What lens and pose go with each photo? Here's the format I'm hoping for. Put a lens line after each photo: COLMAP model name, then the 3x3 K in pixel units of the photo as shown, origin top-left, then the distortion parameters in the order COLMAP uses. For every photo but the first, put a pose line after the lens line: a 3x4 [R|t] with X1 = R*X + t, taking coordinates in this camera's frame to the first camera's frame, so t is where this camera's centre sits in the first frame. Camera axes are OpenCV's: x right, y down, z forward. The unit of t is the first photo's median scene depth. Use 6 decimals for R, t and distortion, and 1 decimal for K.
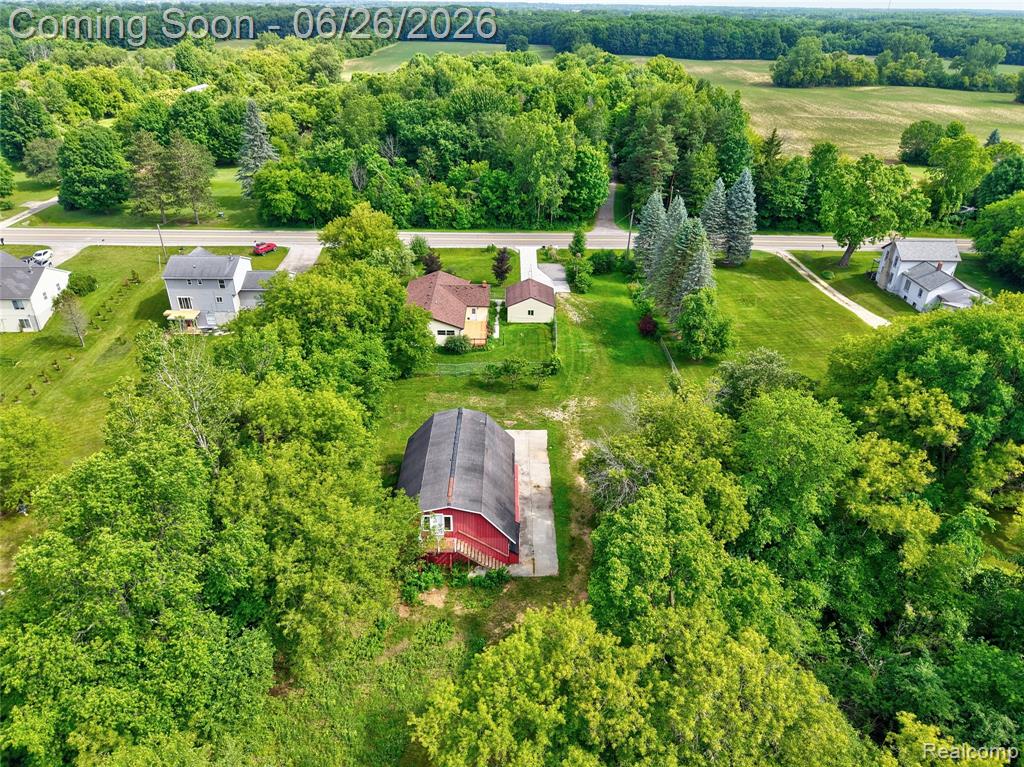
lens RADIAL K [[690.0, 0, 512.0], [0, 690.0, 383.5], [0, 0, 1]] dist [0.034893, -0.027448]
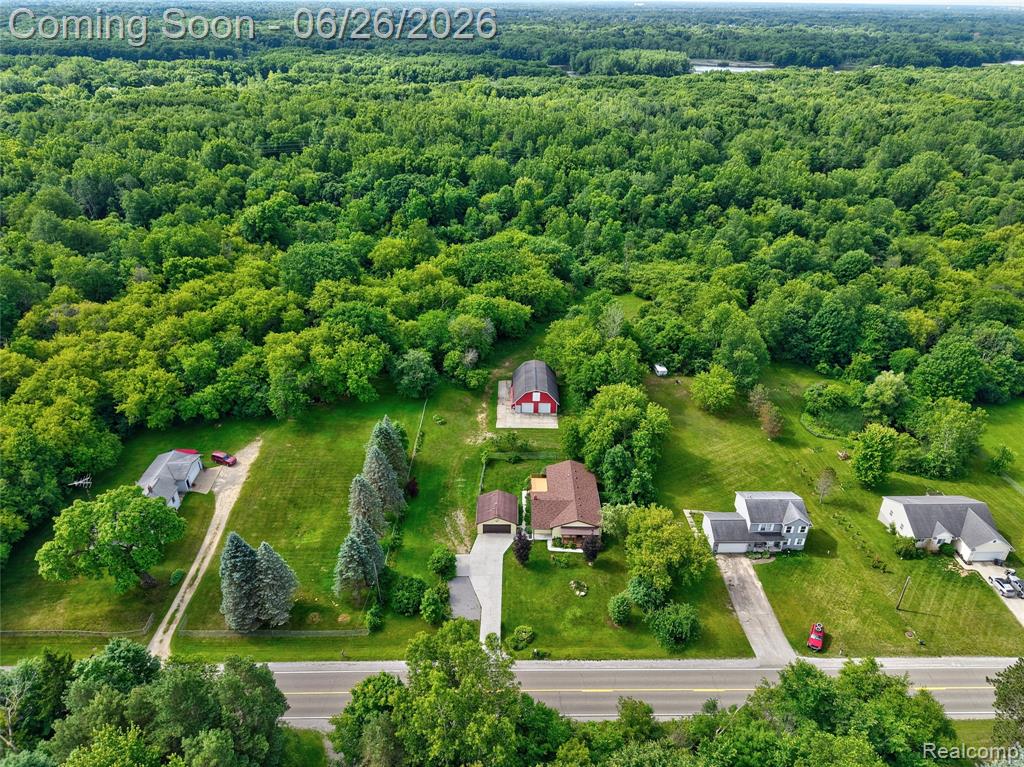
lens RADIAL K [[675.8, 0, 512.0], [0, 675.8, 383.5], [0, 0, 1]] dist [0.081590, -0.112468]
pose [[-0.999579, -0.026689, -0.011343, 0.021497], [-0.023631, 0.522942, 0.852041, -1.253664], [-0.016808, 0.851950, -0.523353, 1.437526]]
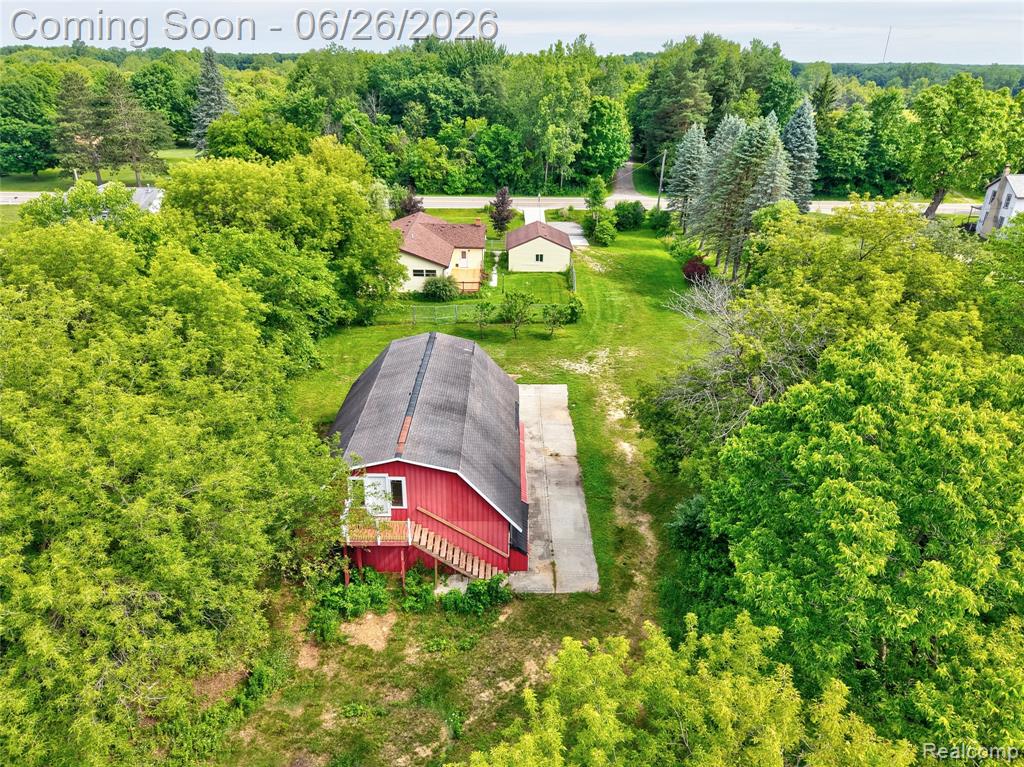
lens RADIAL K [[695.2, 0, 512.0], [0, 695.2, 383.5], [0, 0, 1]] dist [0.004317, 0.004904]
pose [[0.999994, -0.000702, -0.003516, -0.000272], [0.000472, 0.997878, -0.065115, 0.082623], [0.003554, 0.065113, 0.997872, 0.243555]]
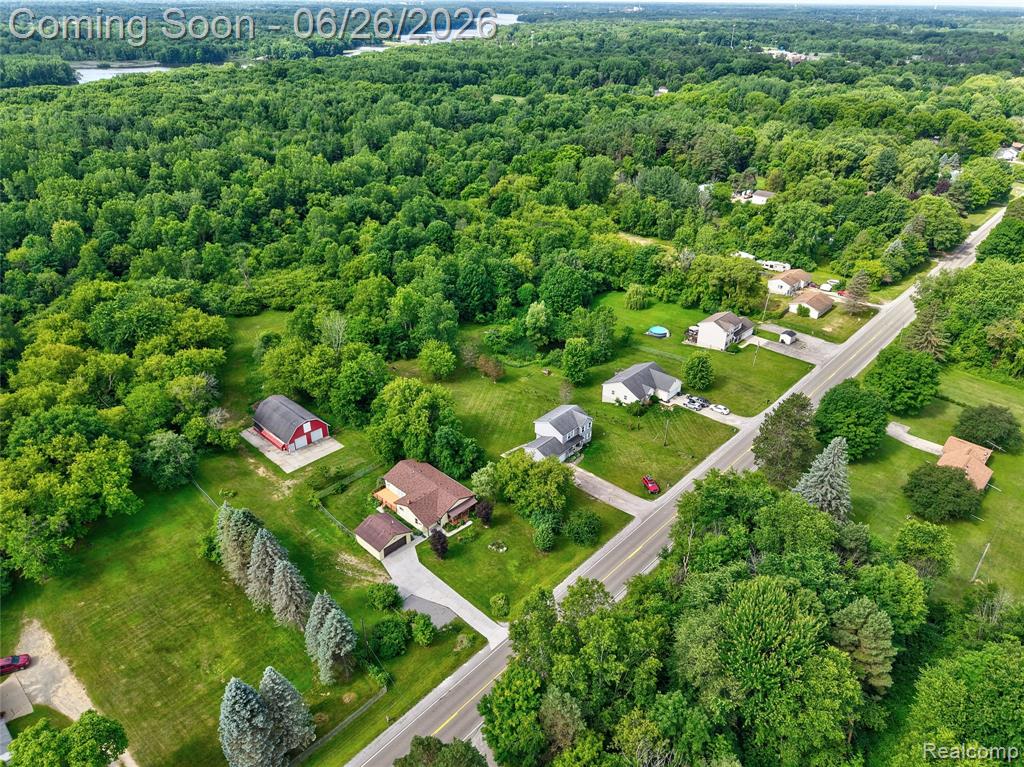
lens RADIAL K [[690.0, 0, 512.0], [0, 690.0, 383.5], [0, 0, 1]] dist [0.034893, -0.027448]
pose [[-0.690345, 0.327509, -0.645106, 0.570107], [-0.372313, 0.603716, 0.704918, -1.221665], [0.620328, 0.726818, -0.294836, 1.314802]]
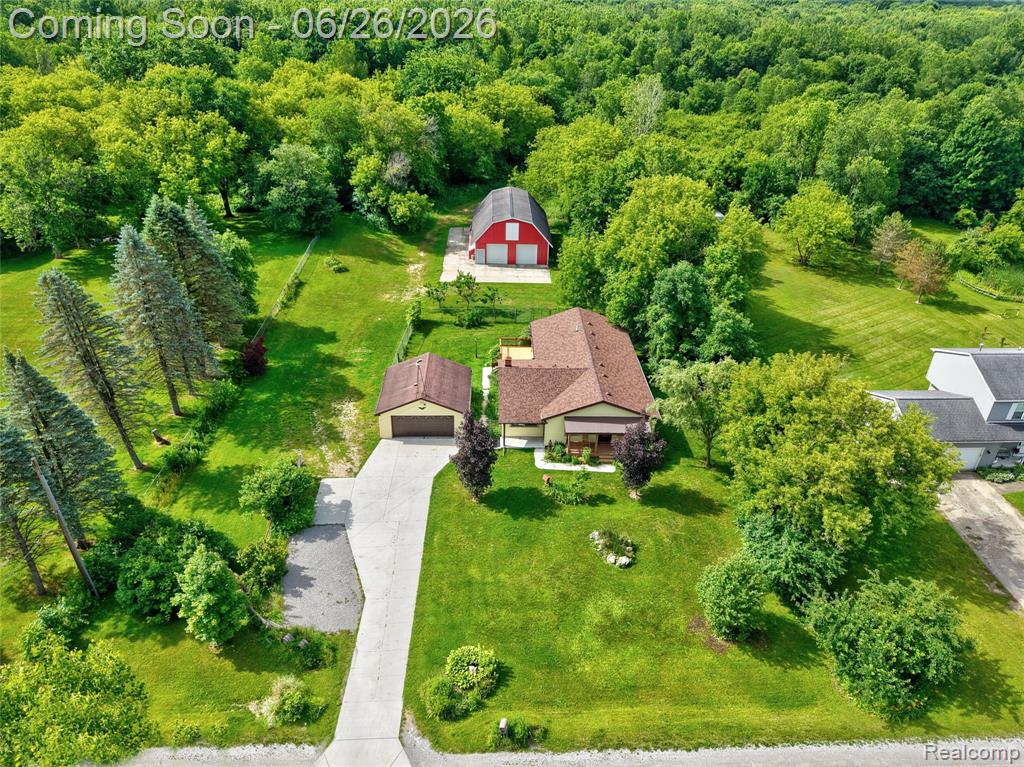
lens RADIAL K [[690.0, 0, 512.0], [0, 690.0, 383.5], [0, 0, 1]] dist [0.034893, -0.027448]
pose [[-0.998838, -0.023772, -0.041929, -0.018398], [-0.048188, 0.511883, 0.857703, -0.609916], [0.001074, 0.858726, -0.512433, 1.286843]]
